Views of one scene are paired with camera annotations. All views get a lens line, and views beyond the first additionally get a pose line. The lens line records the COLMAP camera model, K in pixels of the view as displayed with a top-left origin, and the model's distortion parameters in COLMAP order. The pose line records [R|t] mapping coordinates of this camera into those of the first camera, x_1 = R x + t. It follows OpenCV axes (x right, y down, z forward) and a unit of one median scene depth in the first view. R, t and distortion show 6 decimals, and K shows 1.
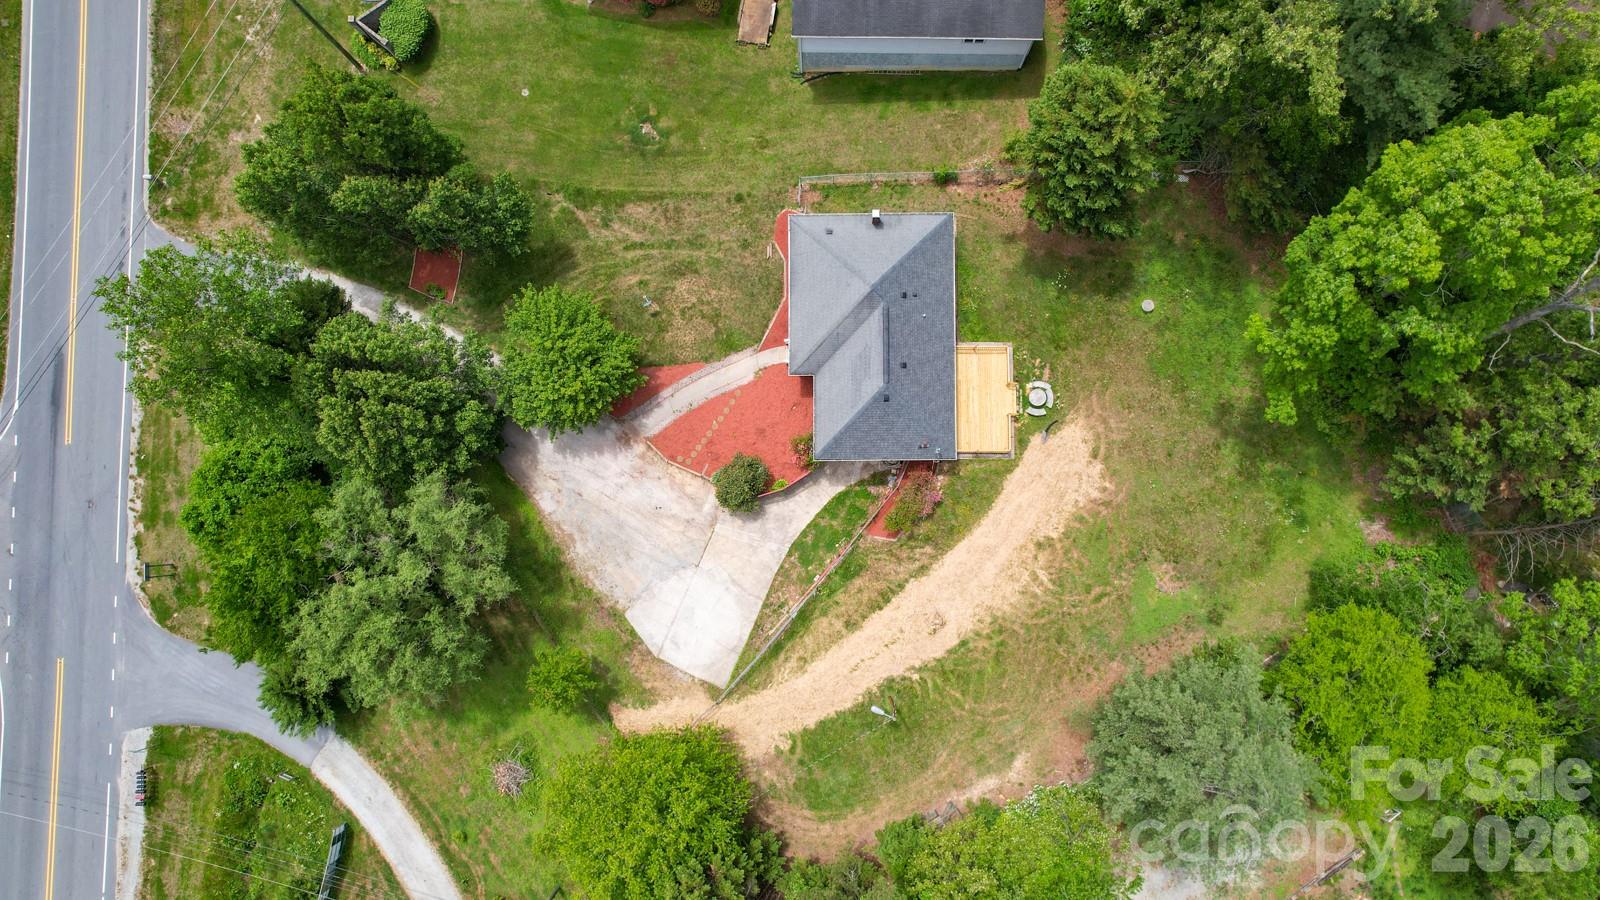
lens RADIAL K [[1031.7, 0, 807.7], [0, 1031.7, 463.2], [0, 0, 1]] dist [-0.035165, 0.003289]
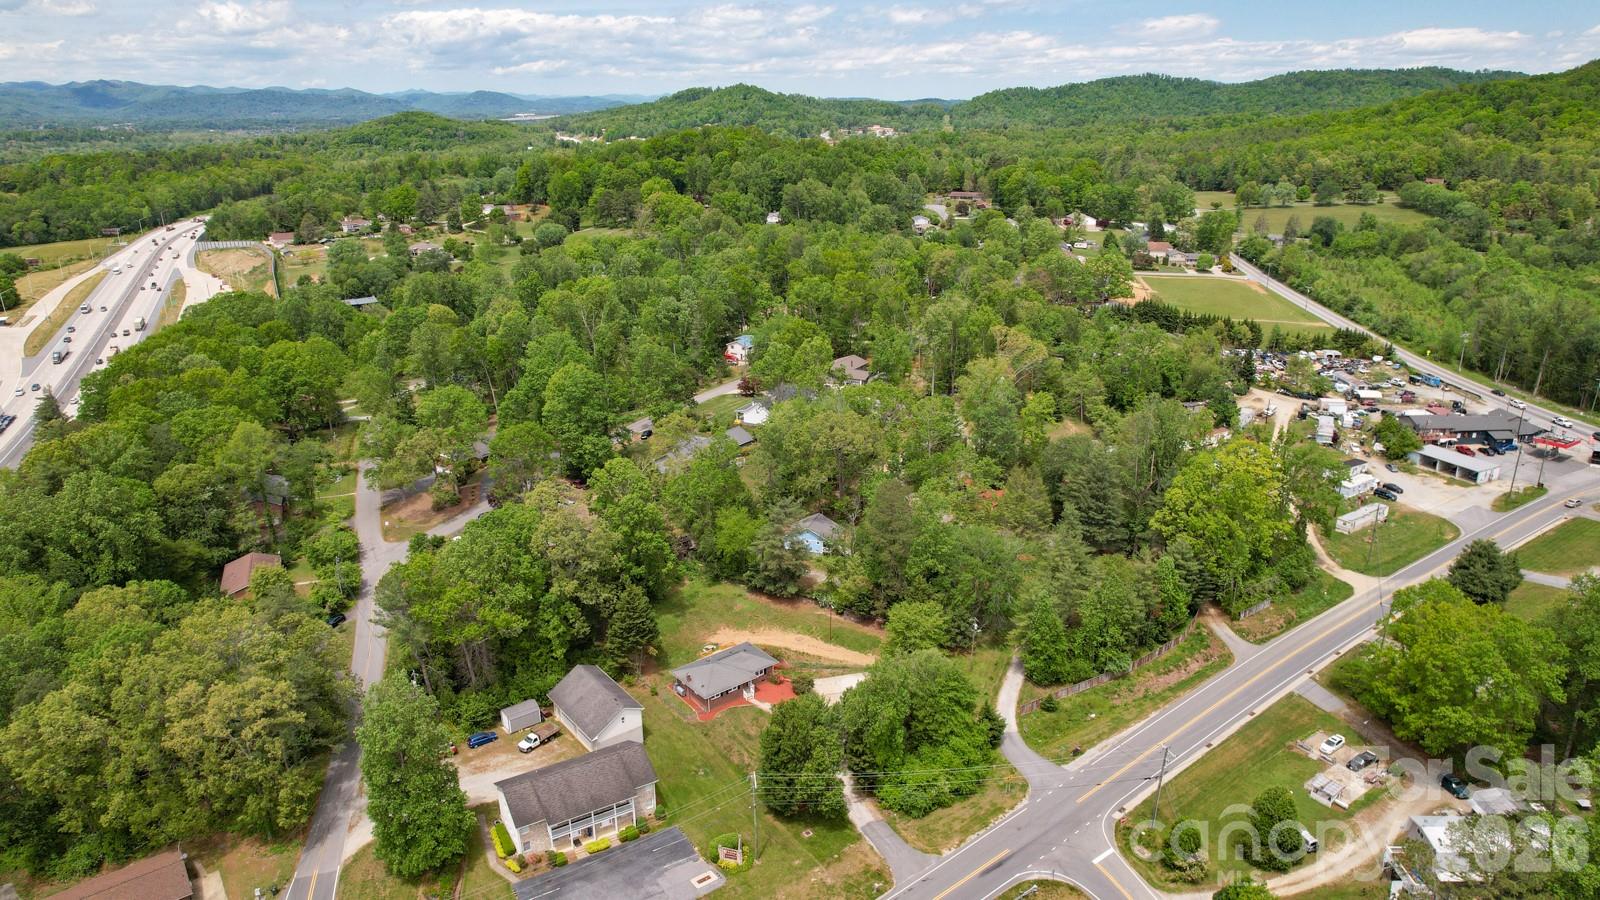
lens RADIAL K [[1031.7, 0, 807.7], [0, 1031.7, 463.2], [0, 0, 1]] dist [-0.035165, 0.003289]
pose [[-0.632636, -0.244791, 0.734744, -1.781552], [0.773591, -0.155096, 0.614412, -1.429254], [-0.036447, 0.957091, 0.287487, -0.244655]]
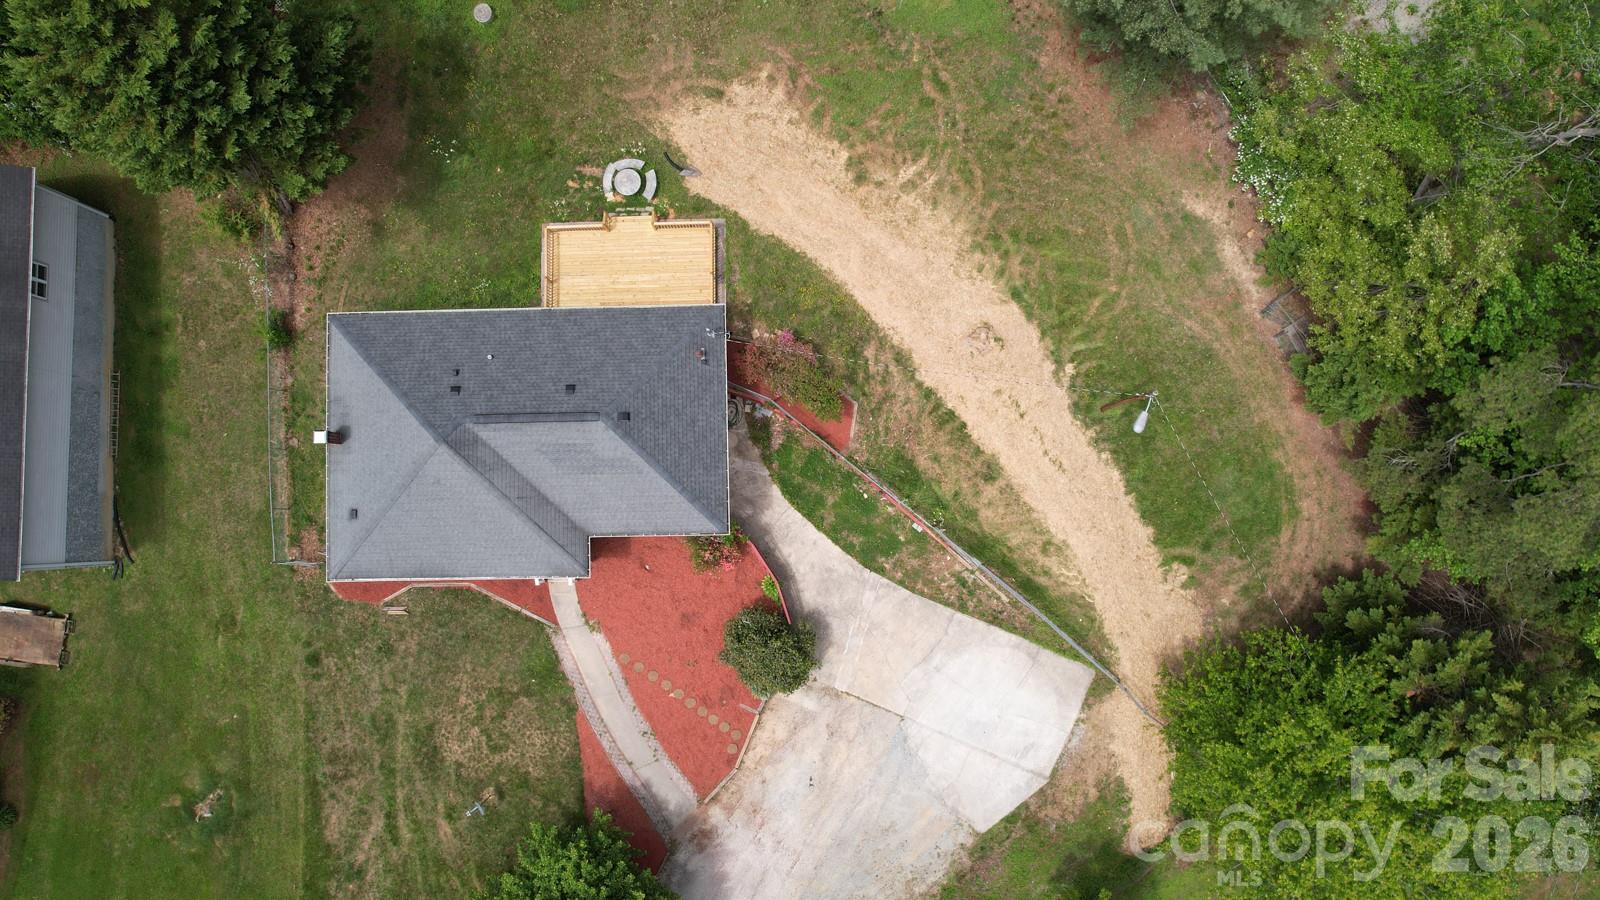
lens RADIAL K [[1031.7, 0, 807.7], [0, 1031.7, 463.2], [0, 0, 1]] dist [-0.035165, 0.003289]
pose [[-0.015037, -0.997121, 0.074323, 0.001838], [0.999145, -0.012121, 0.039525, 0.019529], [-0.038511, 0.074854, 0.996451, 0.372662]]
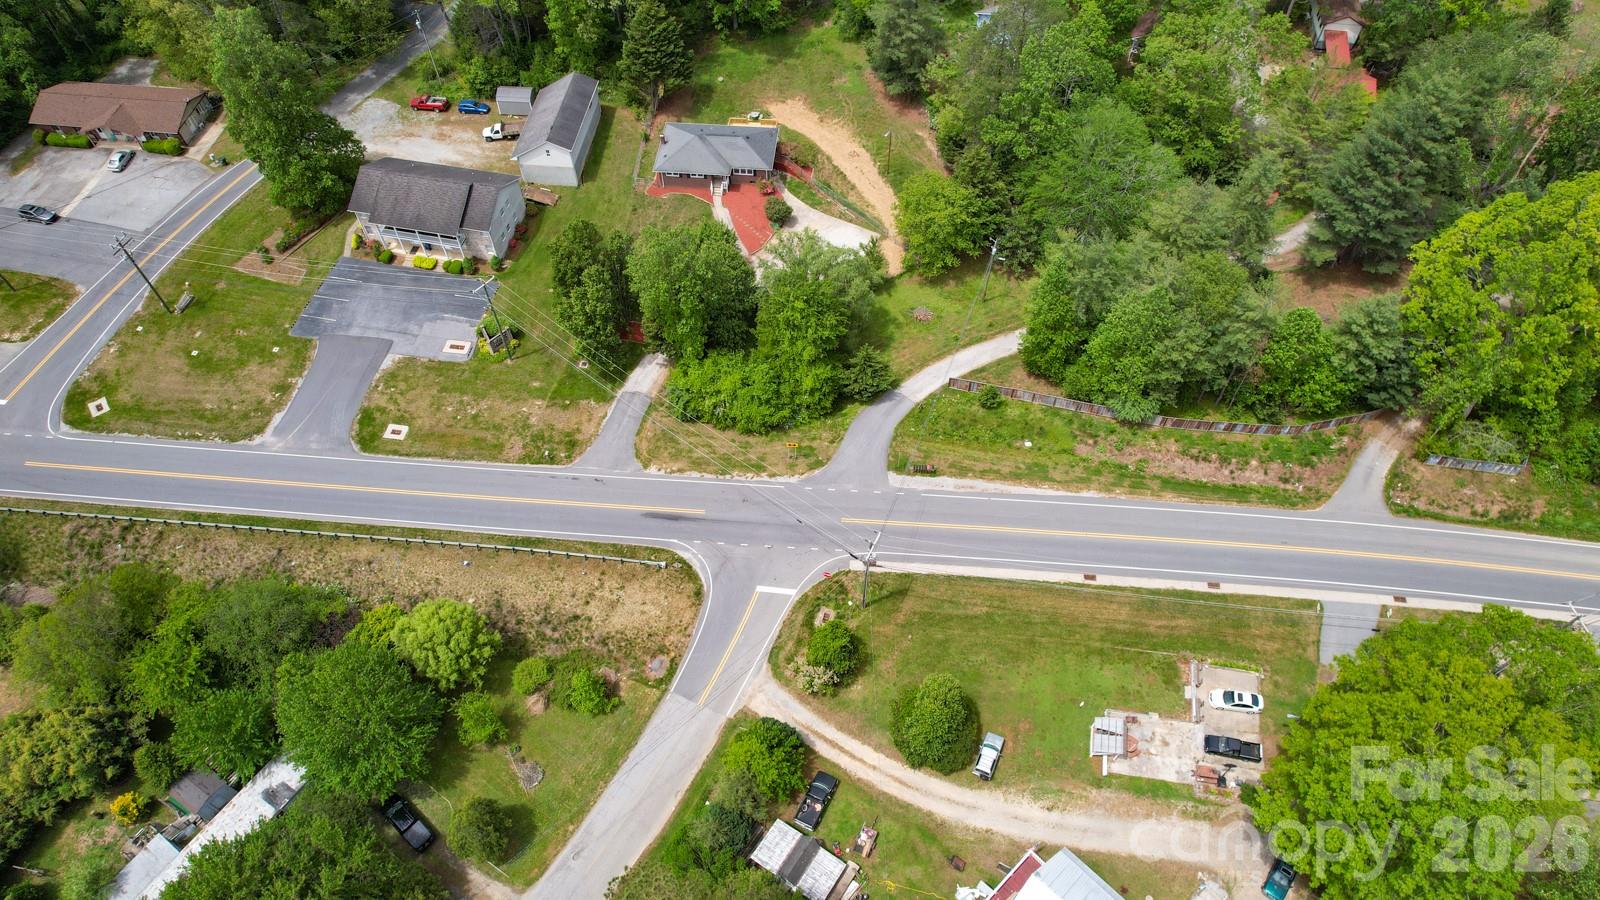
lens RADIAL K [[1031.7, 0, 807.7], [0, 1031.7, 463.2], [0, 0, 1]] dist [-0.035165, 0.003289]
pose [[0.093823, -0.802062, 0.589826, -1.630911], [0.994308, 0.105529, -0.014663, 0.157055], [-0.050483, 0.587844, 0.807398, -0.333519]]
